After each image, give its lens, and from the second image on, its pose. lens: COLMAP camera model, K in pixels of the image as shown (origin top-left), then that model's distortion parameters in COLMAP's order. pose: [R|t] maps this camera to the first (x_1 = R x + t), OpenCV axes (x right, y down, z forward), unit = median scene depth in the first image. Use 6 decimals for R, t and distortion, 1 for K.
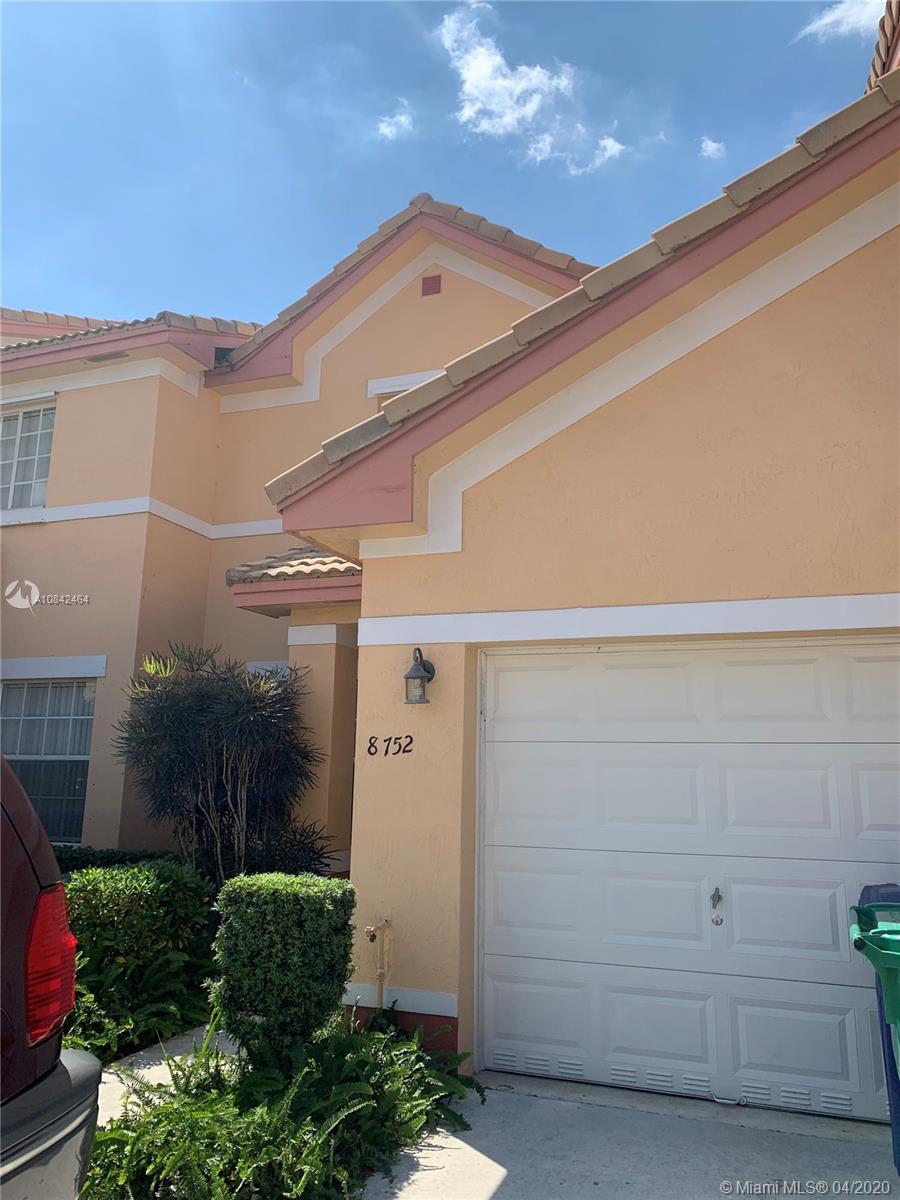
lens RADIAL K [[911.9, 0, 449.1], [0, 911.9, 593.8], [0, 0, 1]] dist [-0.015371, -0.014155]
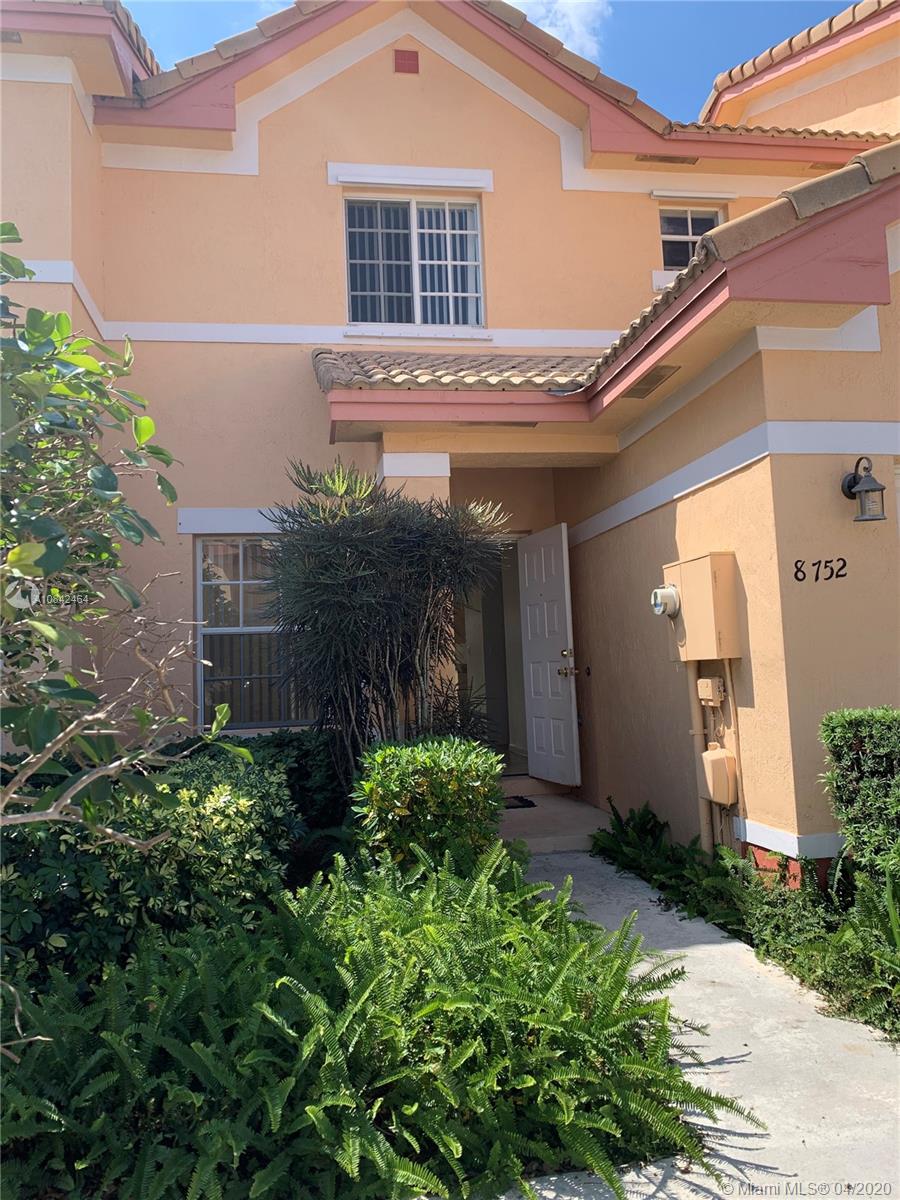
lens RADIAL K [[911.9, 0, 448.4], [0, 911.9, 601.8], [0, 0, 1]] dist [-0.015371, -0.014155]
pose [[0.868110, -0.006077, 0.496335, -0.517781], [-0.050972, 0.993548, 0.101317, 0.083017], [-0.493748, -0.113254, 0.862199, 0.280891]]
